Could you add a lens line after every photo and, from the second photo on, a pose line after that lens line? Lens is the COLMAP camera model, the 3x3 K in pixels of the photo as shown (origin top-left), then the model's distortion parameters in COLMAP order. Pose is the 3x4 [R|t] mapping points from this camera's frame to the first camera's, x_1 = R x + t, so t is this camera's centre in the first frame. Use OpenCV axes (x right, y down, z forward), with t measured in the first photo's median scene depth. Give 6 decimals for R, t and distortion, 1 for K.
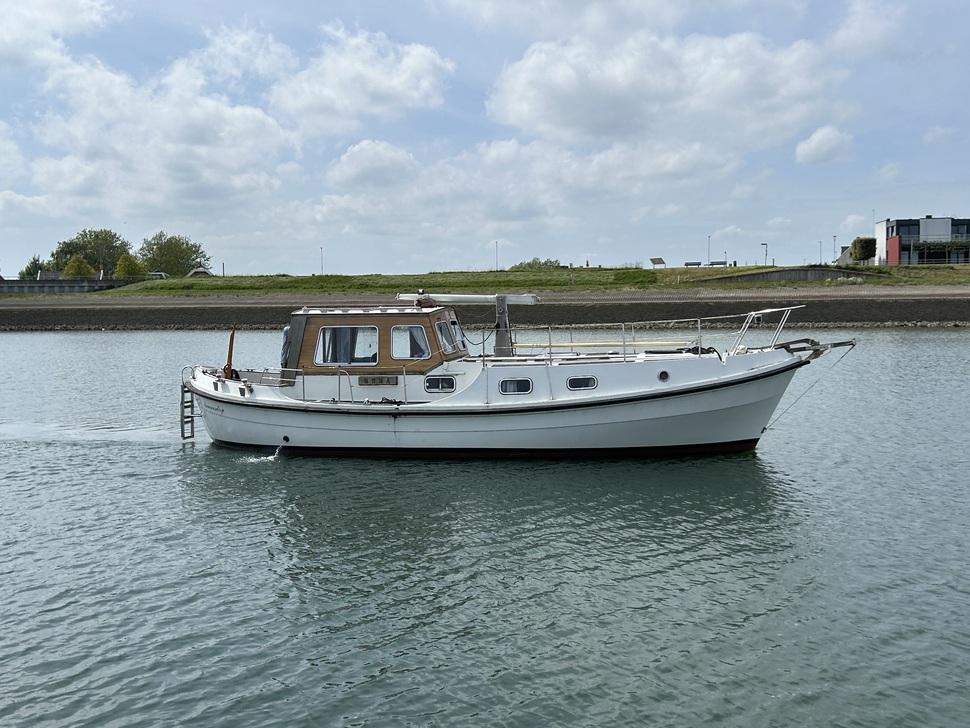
lens RADIAL K [[1044.3, 0, 484.9], [0, 1044.3, 362.0], [0, 0, 1]] dist [0.128157, 0.000000]
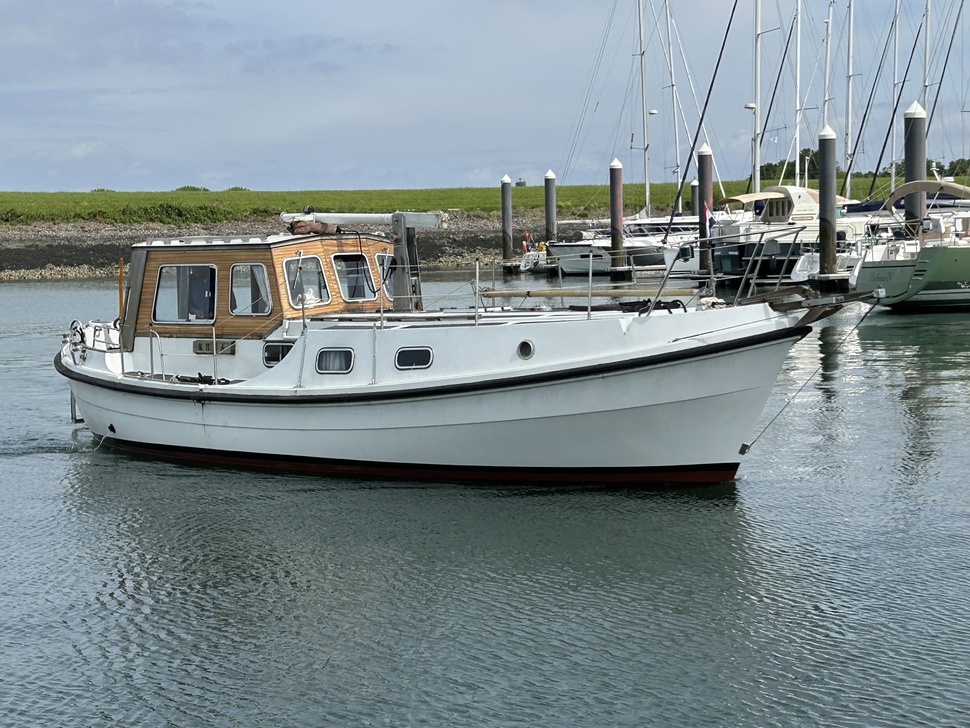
lens RADIAL K [[1794.2, 0, 484.9], [0, 1794.2, 363.9], [0, 0, 1]] dist [-0.074668, 0.000000]
pose [[0.868765, 0.025608, -0.494562, 0.612449], [-0.009388, 0.999334, 0.035252, -0.013134], [0.495136, -0.025983, 0.868427, 0.101570]]
